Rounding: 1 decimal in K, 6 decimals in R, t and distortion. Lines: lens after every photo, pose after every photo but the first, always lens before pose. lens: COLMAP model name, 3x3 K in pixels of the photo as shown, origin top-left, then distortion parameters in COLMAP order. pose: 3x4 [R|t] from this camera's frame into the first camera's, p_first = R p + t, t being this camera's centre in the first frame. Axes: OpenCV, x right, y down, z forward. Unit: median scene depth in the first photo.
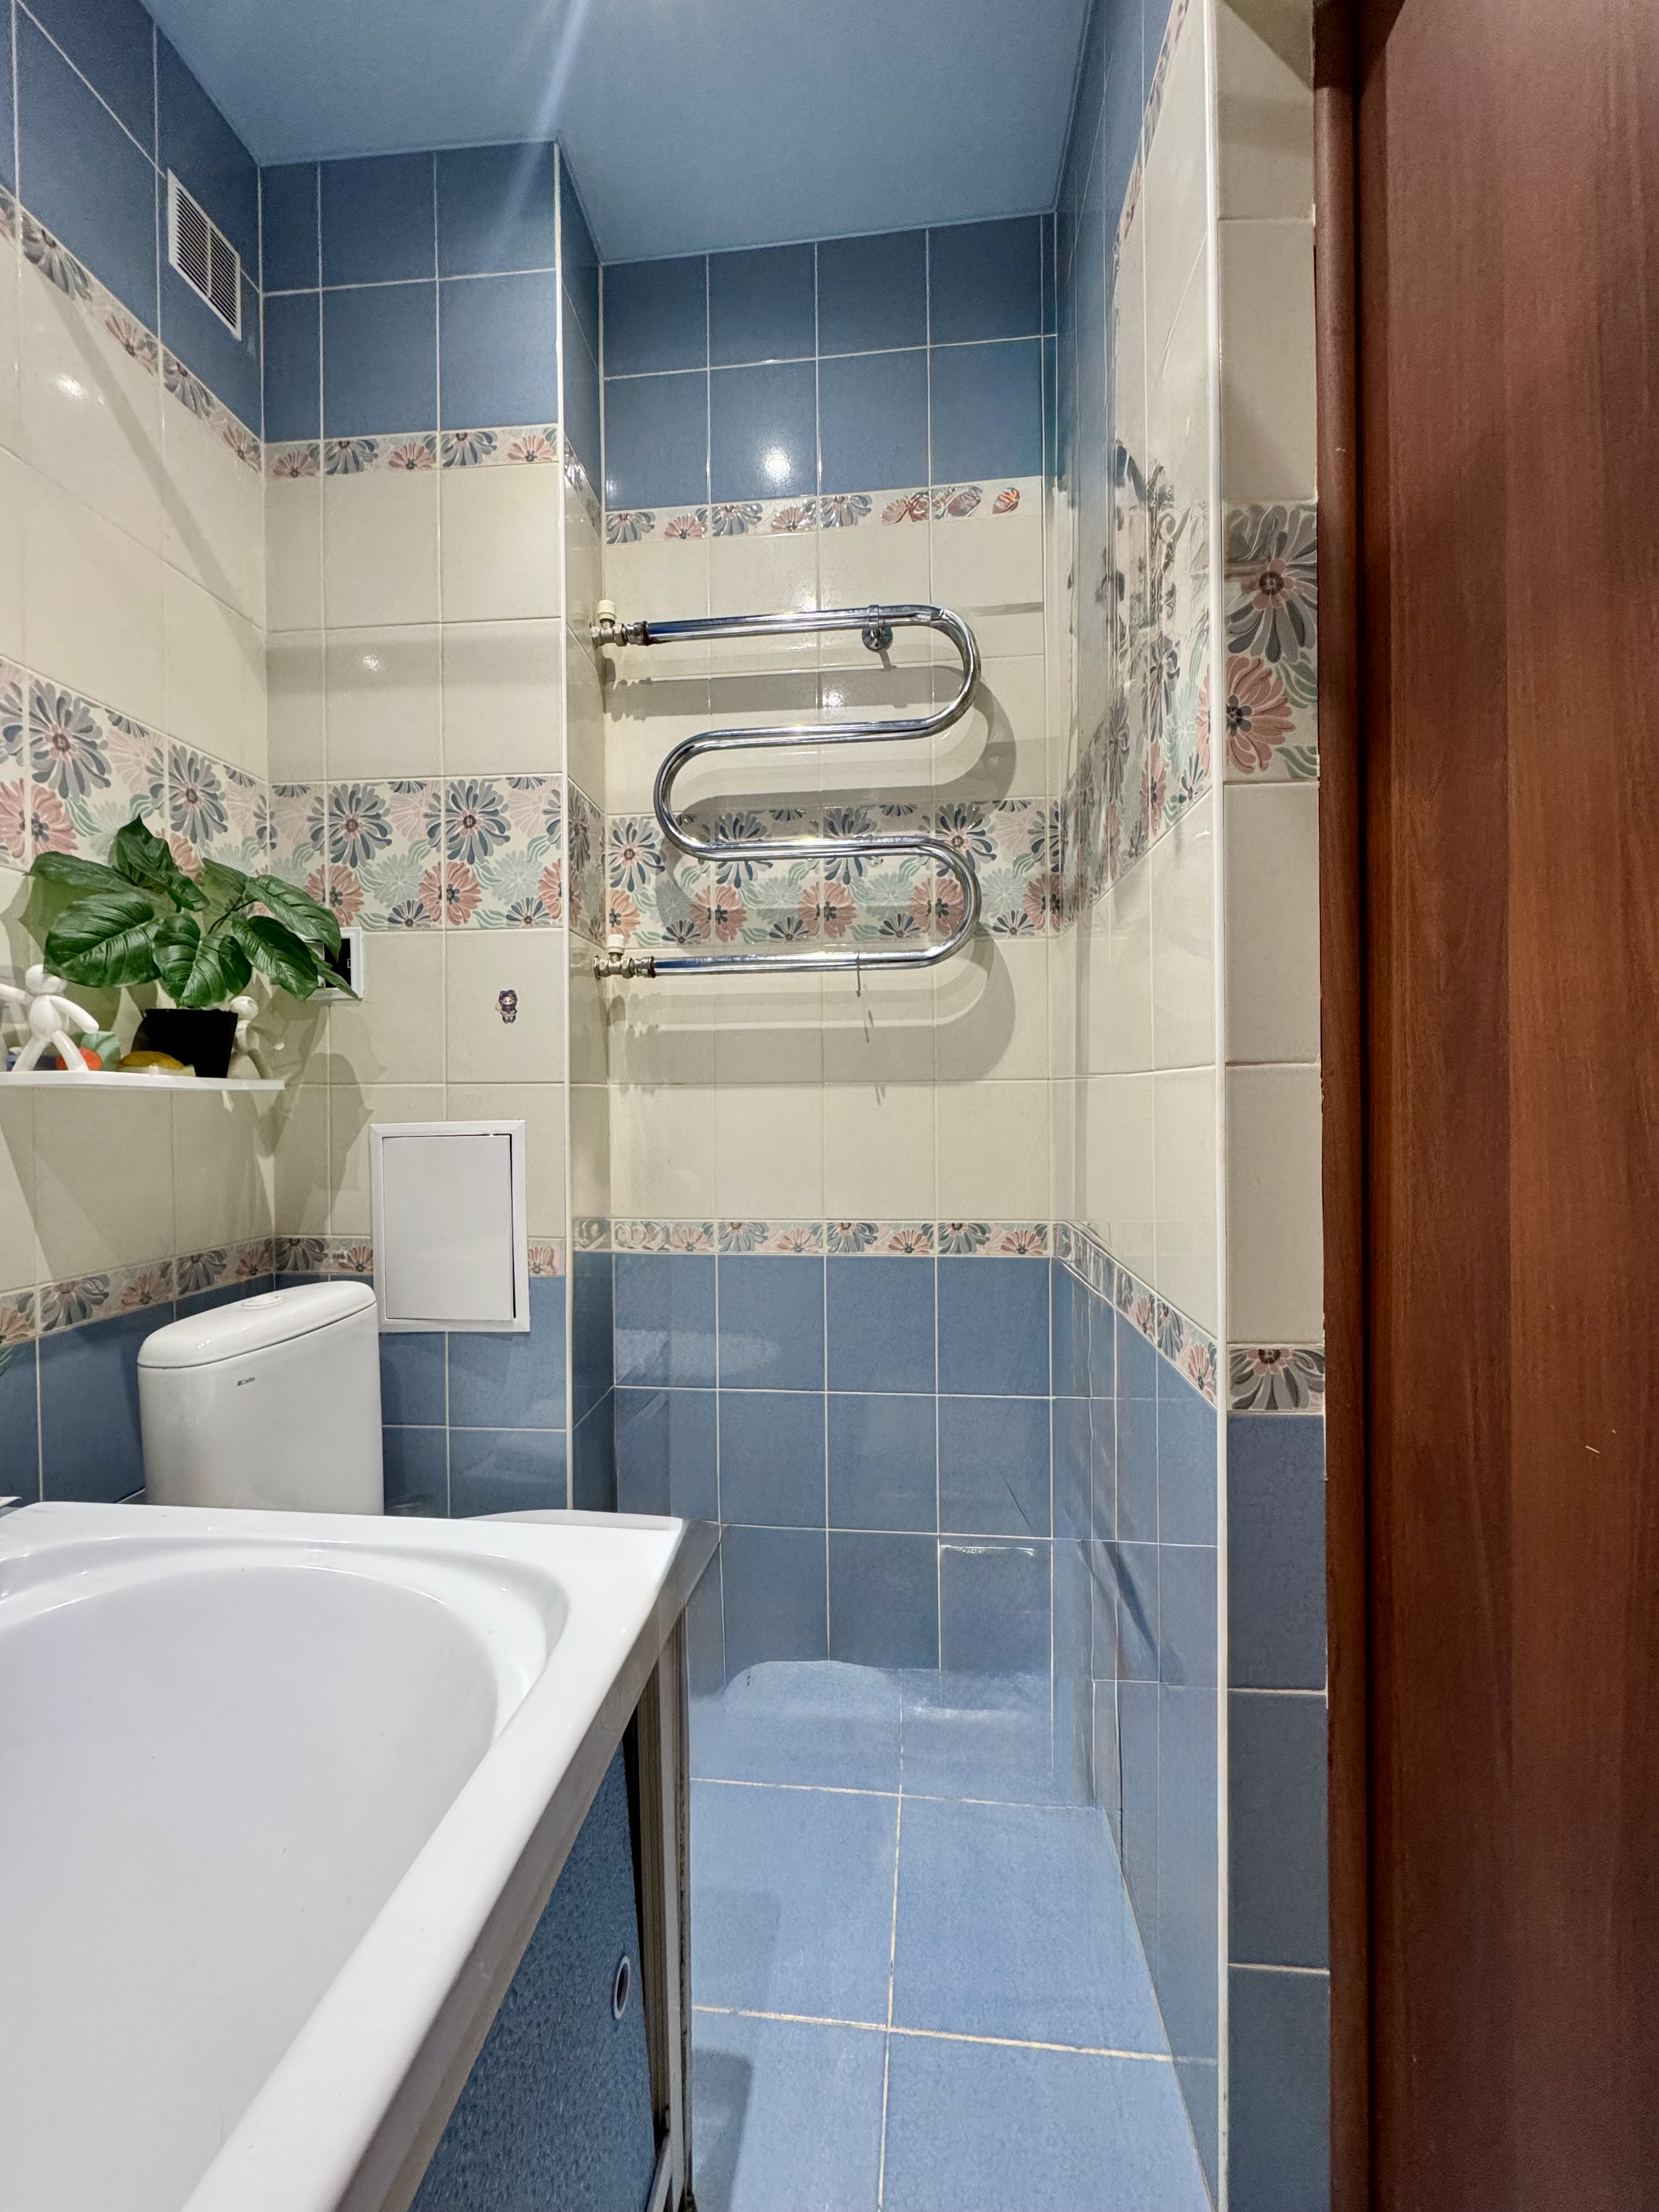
lens RADIAL K [[883.0, 0, 840.2], [0, 883.0, 1100.0], [0, 0, 1]] dist [-0.010952, 0.001623]
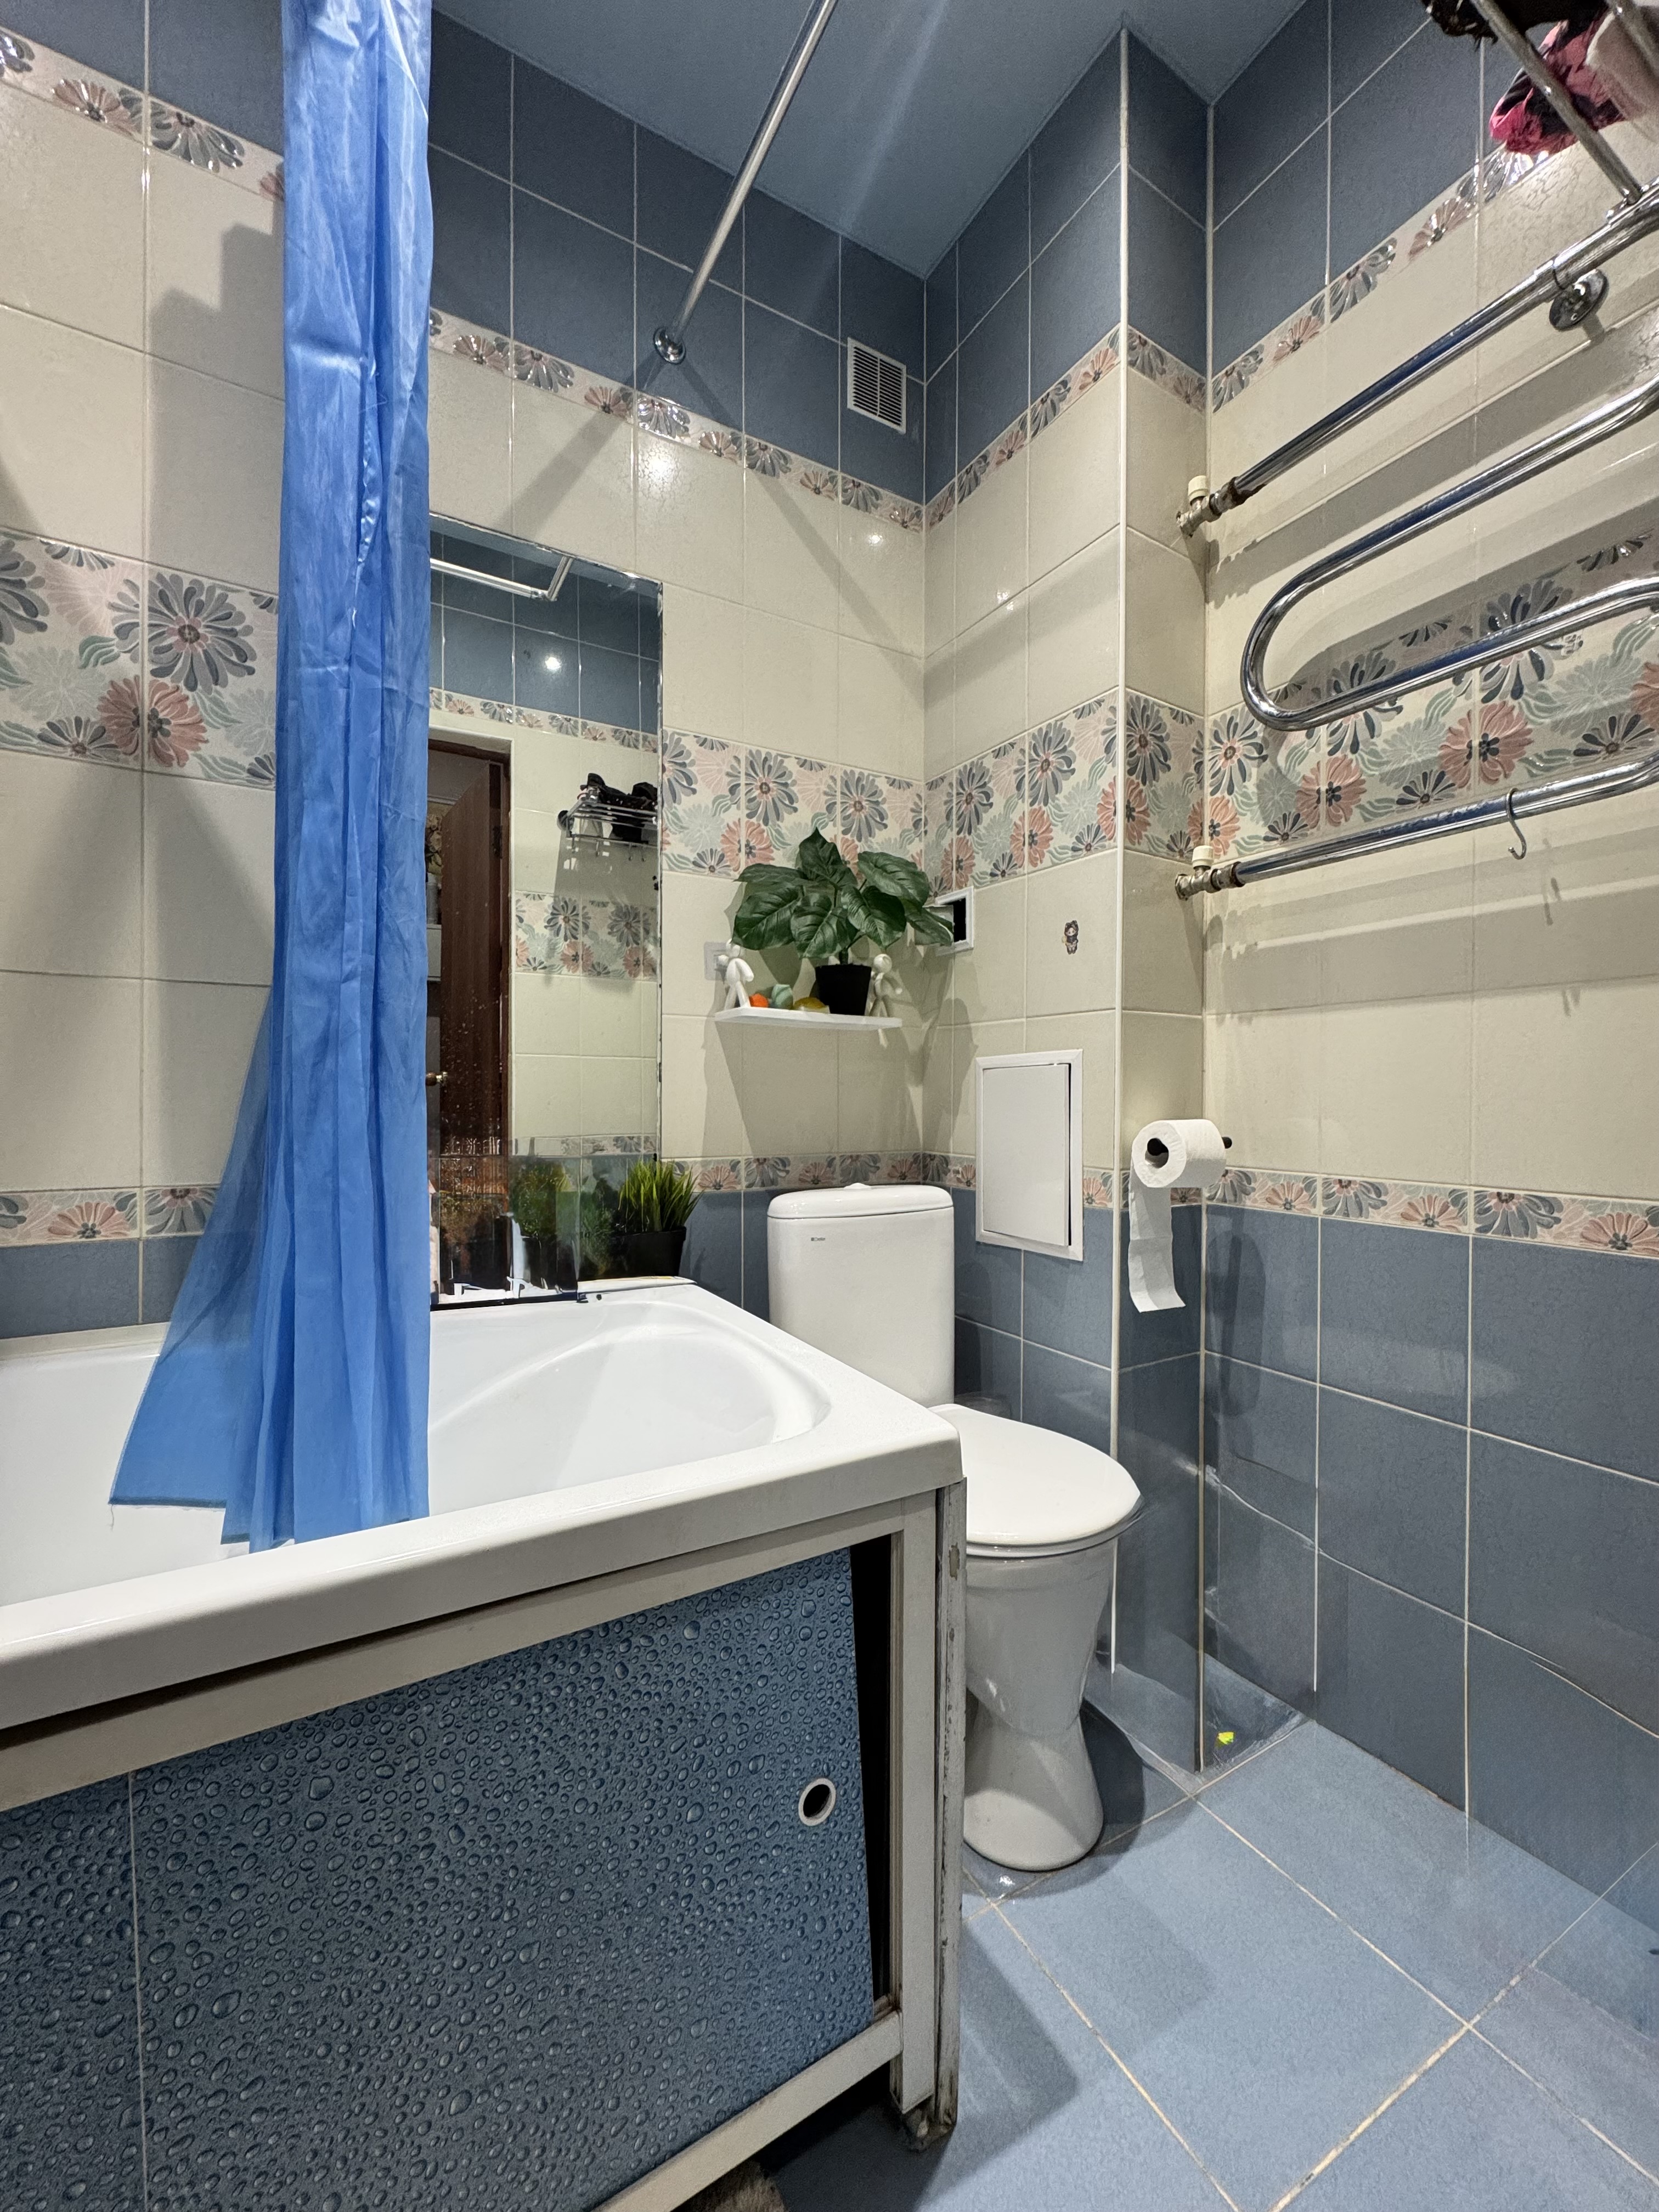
lens RADIAL K [[883.0, 0, 837.0], [0, 883.0, 1104.0], [0, 0, 1]] dist [-0.010952, 0.001623]
pose [[0.570866, 0.016960, -0.820868, 0.300901], [-0.011375, 0.999854, 0.012747, 0.074478], [0.820964, 0.002061, 0.570976, 0.200627]]
